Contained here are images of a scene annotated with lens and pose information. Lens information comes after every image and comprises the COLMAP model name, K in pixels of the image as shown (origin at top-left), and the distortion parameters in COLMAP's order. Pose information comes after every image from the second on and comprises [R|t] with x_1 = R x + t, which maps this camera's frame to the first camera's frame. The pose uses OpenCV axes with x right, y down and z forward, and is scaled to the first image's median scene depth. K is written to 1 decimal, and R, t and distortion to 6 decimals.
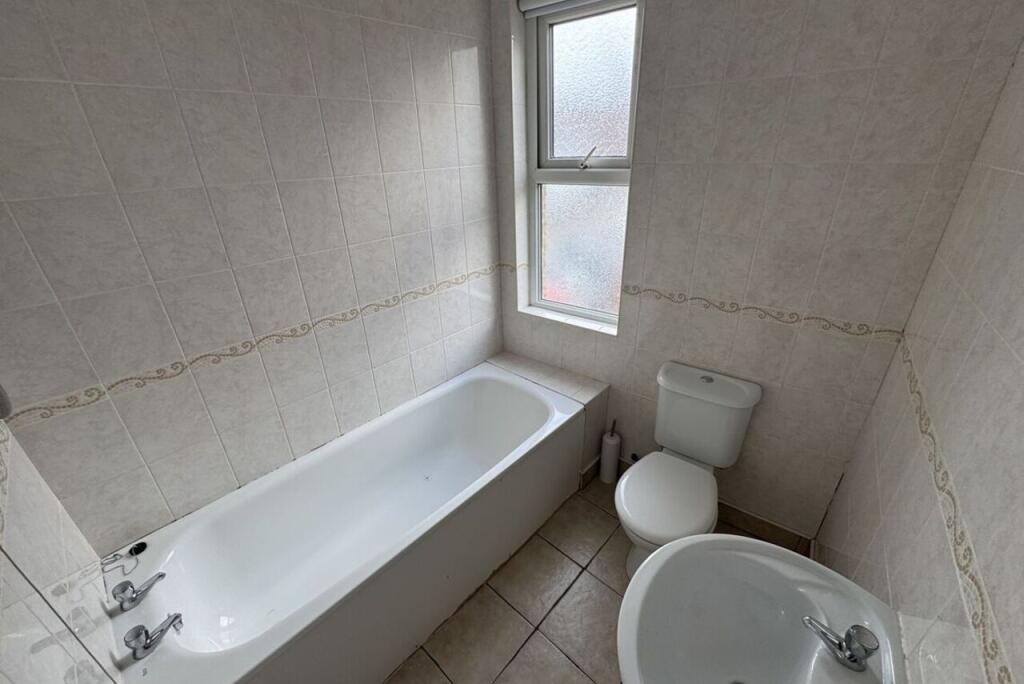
lens RADIAL K [[408.5, 0, 511.7], [0, 408.5, 339.3], [0, 0, 1]] dist [-0.001793, 0.000115]
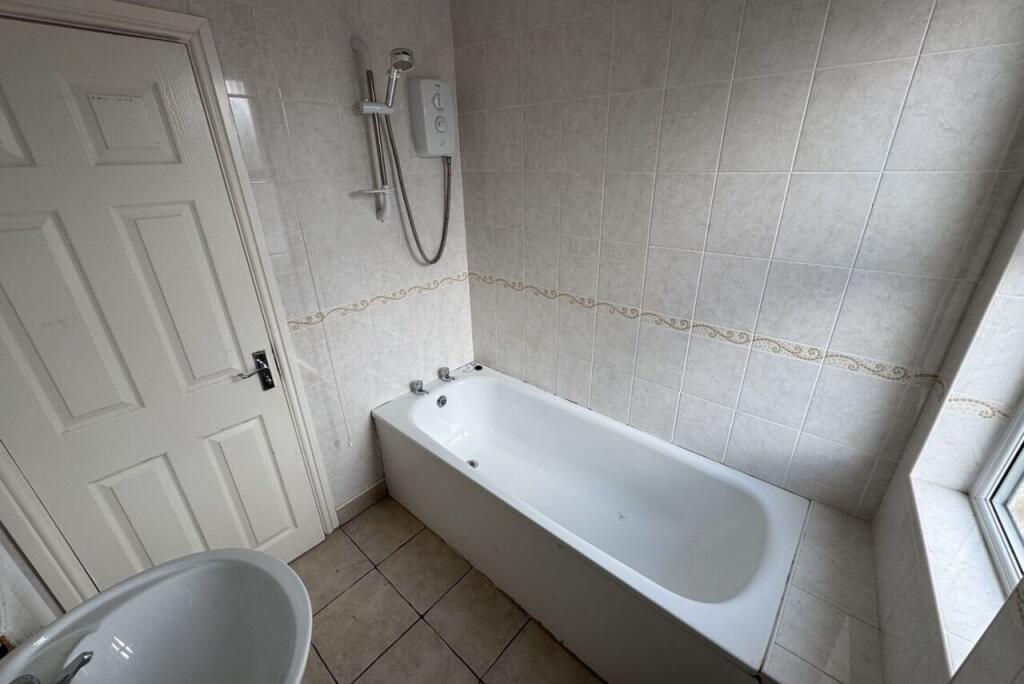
lens RADIAL K [[408.5, 0, 511.7], [0, 408.5, 339.3], [0, 0, 1]] dist [-0.001793, 0.000115]
pose [[0.015665, 0.428682, -0.903320, 0.496570], [-0.410936, 0.826365, 0.385036, -0.258397], [0.911530, 0.365175, 0.189106, 0.556381]]
